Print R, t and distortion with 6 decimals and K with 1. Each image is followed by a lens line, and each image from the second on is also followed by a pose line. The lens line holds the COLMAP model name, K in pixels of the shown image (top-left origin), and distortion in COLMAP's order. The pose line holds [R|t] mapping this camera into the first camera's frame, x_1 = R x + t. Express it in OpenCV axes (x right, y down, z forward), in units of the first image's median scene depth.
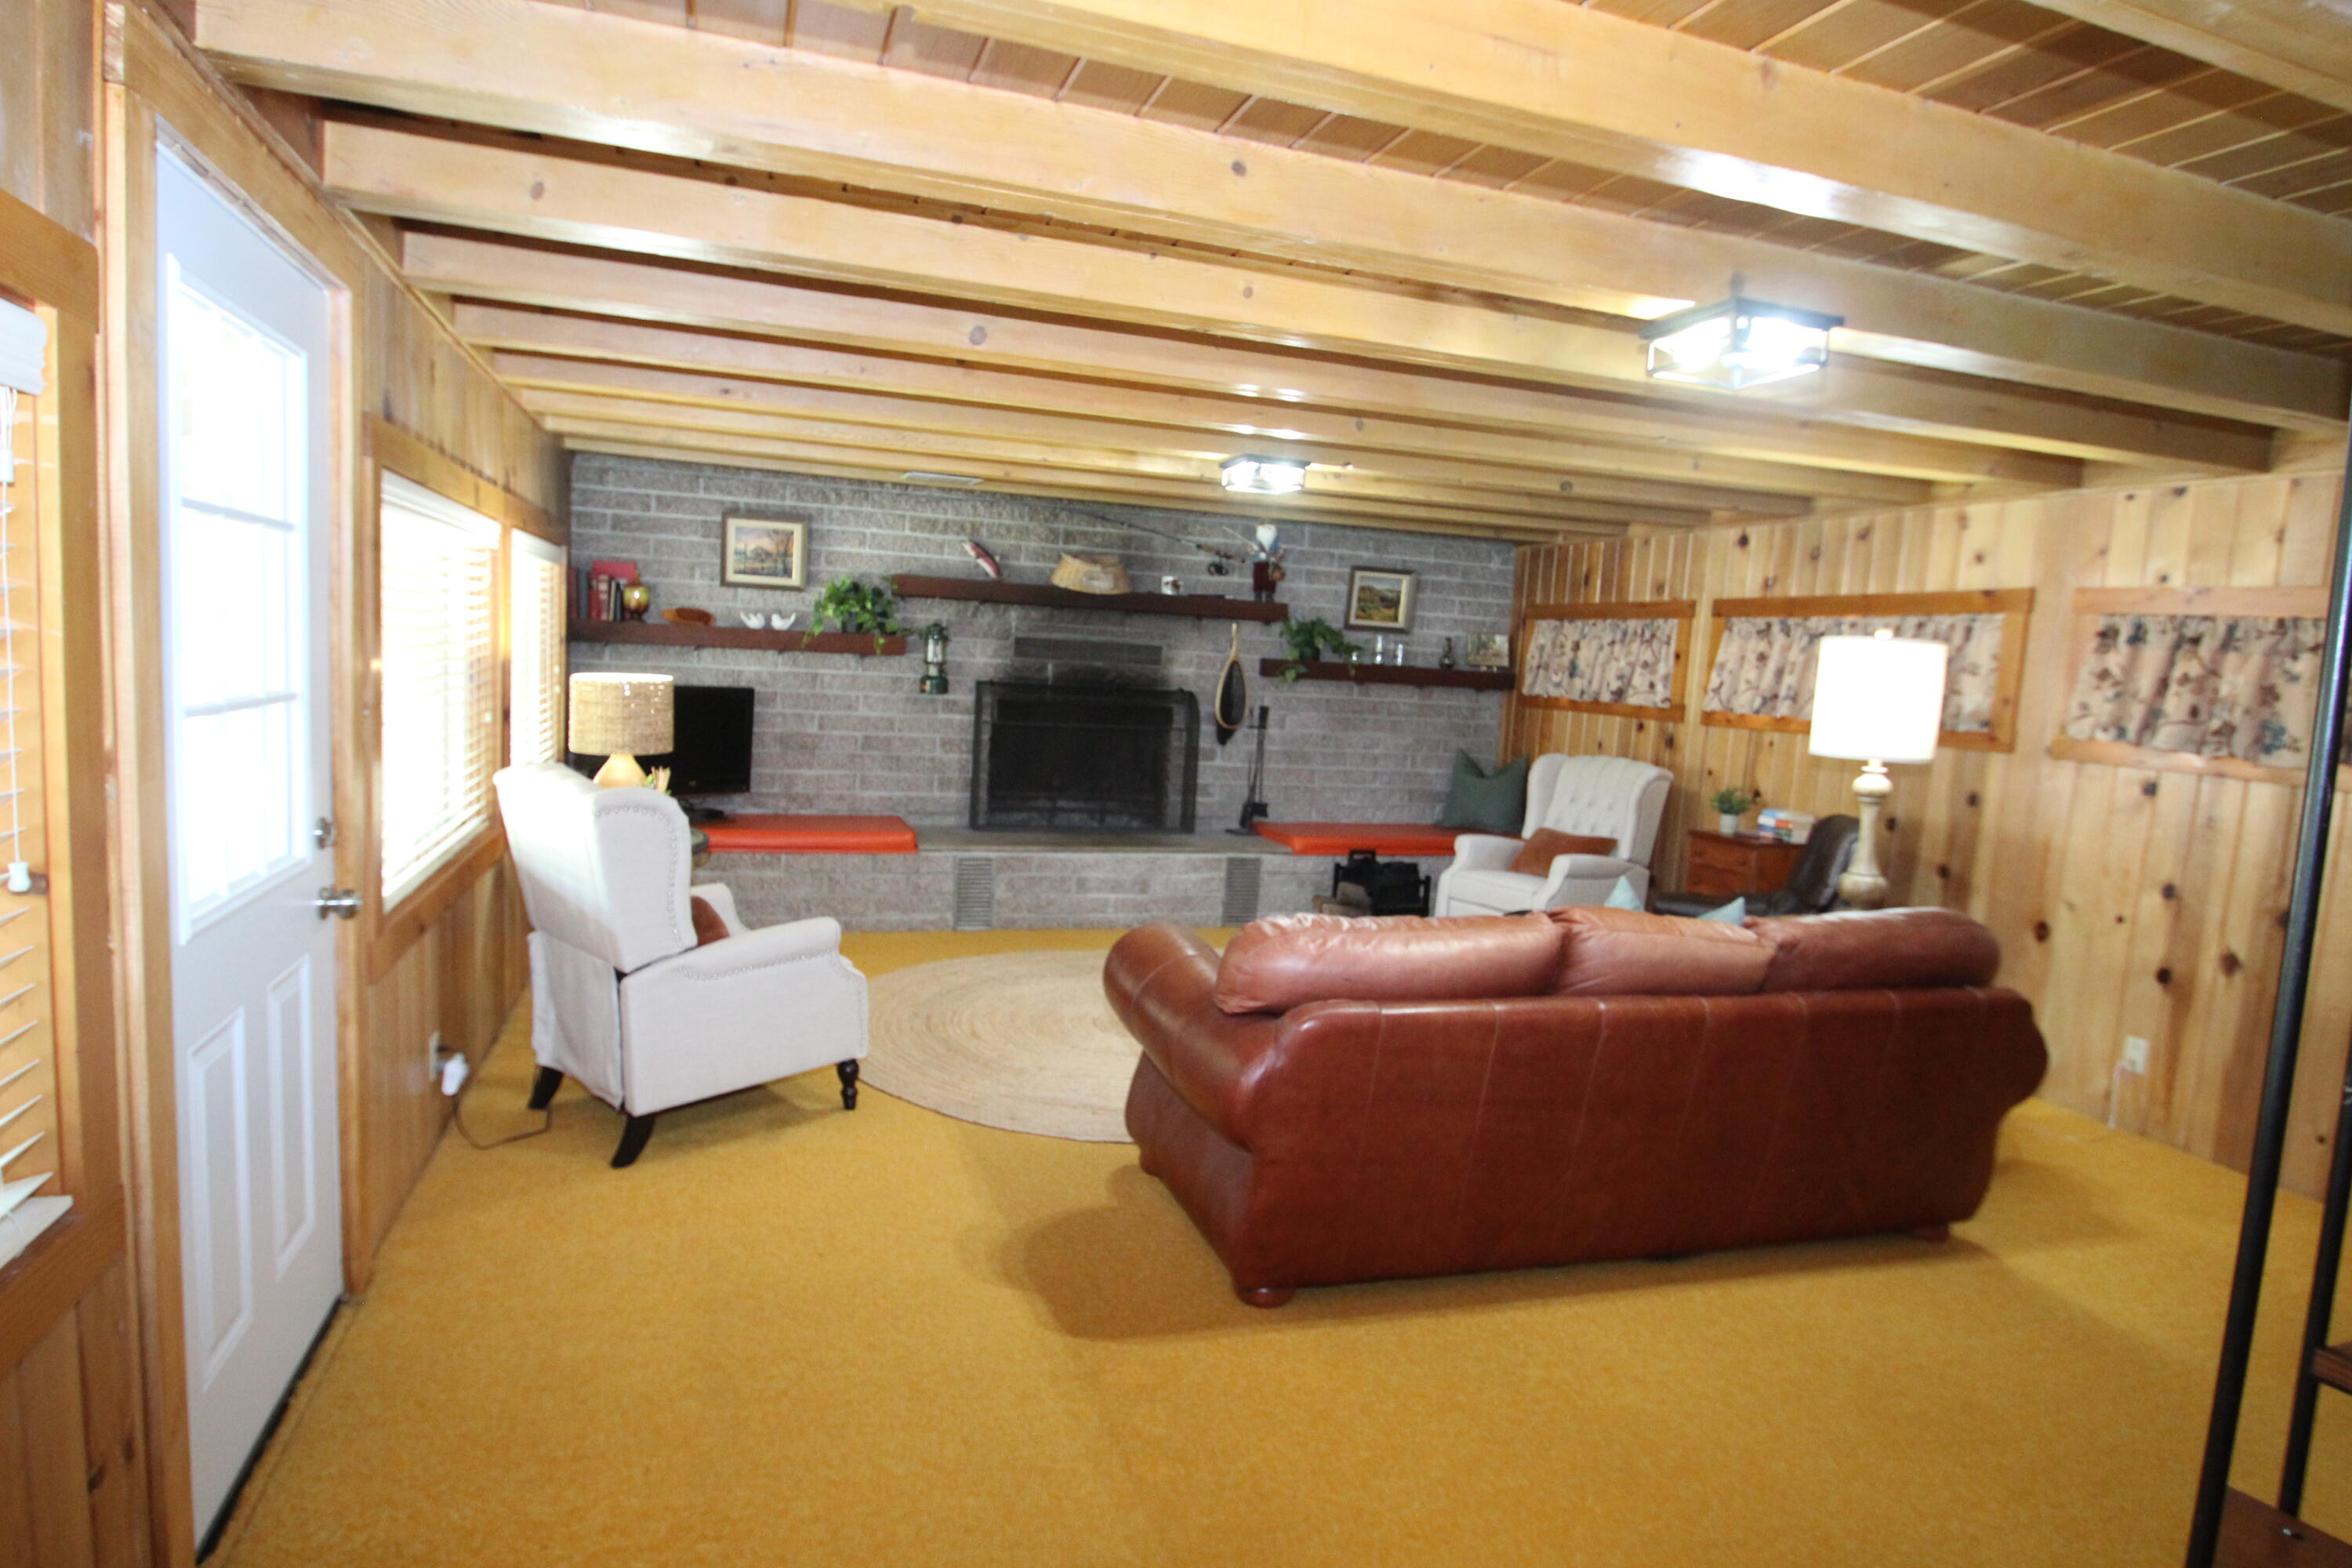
lens RADIAL K [[1233.7, 0, 1176.0], [0, 1233.7, 784.0], [0, 0, 1]] dist [-0.023600, -0.000891]
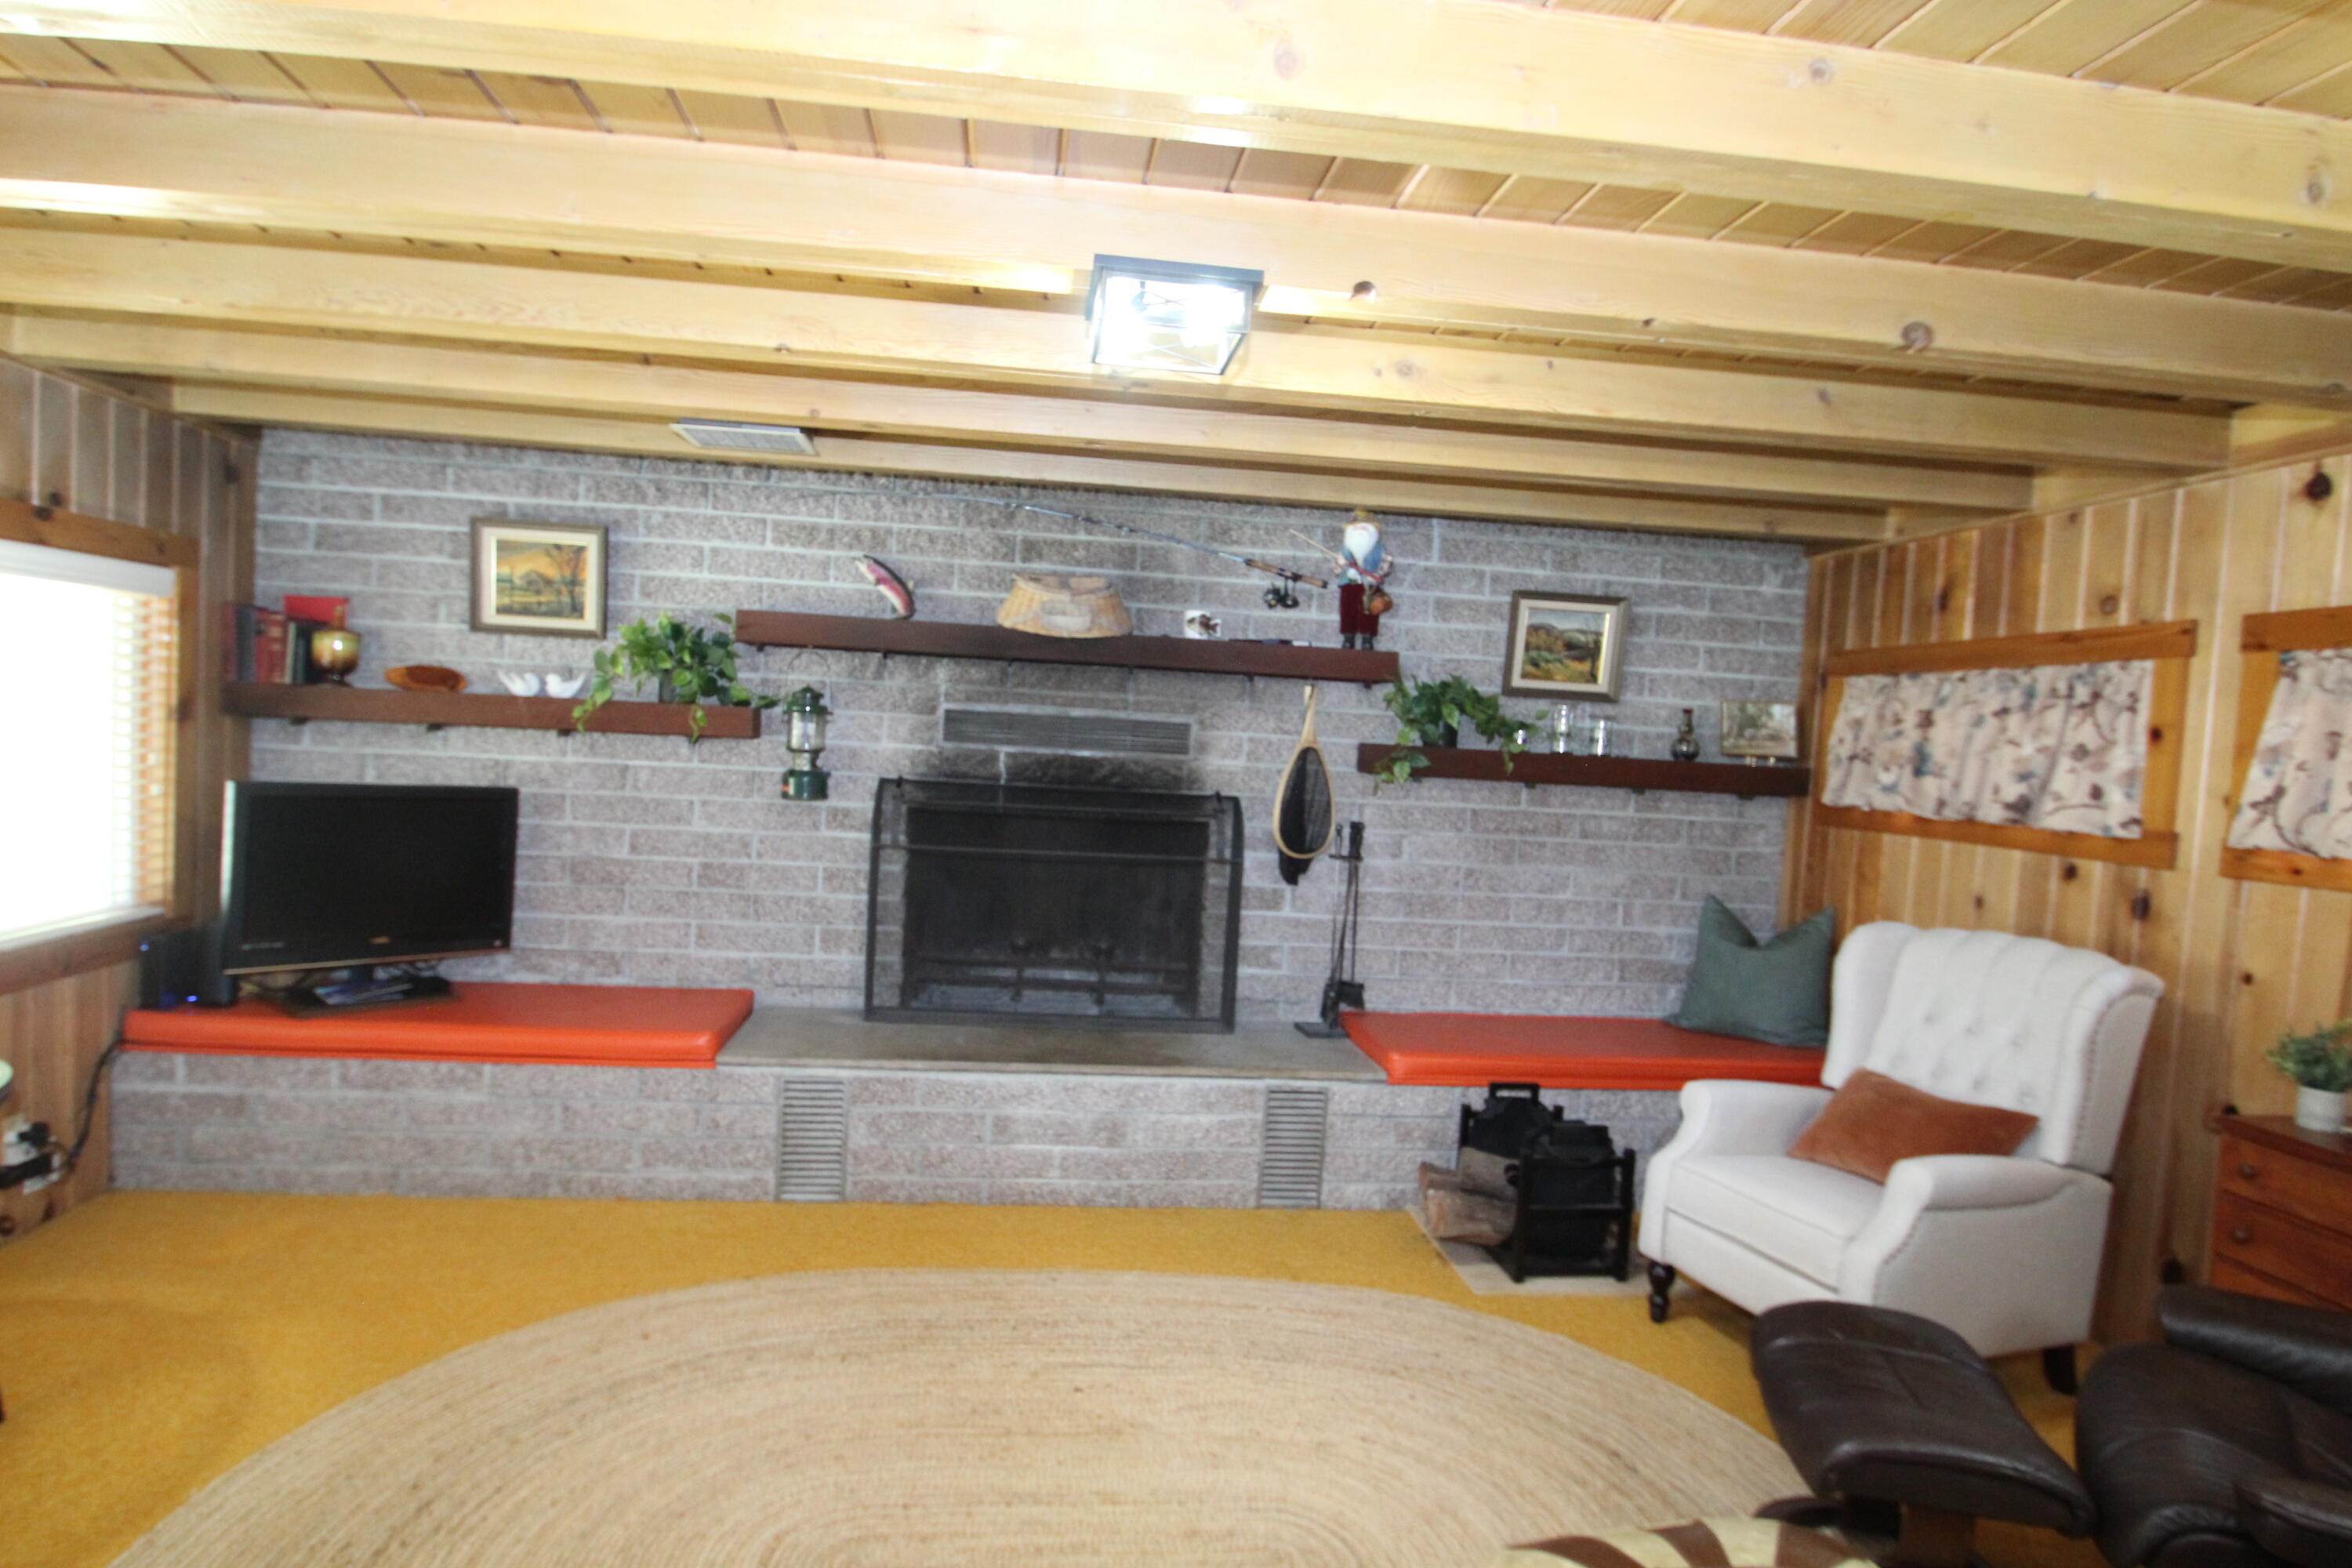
lens RADIAL K [[1287.1, 0, 1147.2], [0, 1287.1, 794.6], [0, 0, 1]] dist [-0.015651, -0.006872]
pose [[0.976871, 0.006683, -0.213726, 0.114474], [-0.021338, 0.997569, -0.066337, -0.035397], [0.212764, 0.069363, 0.974639, 0.395715]]
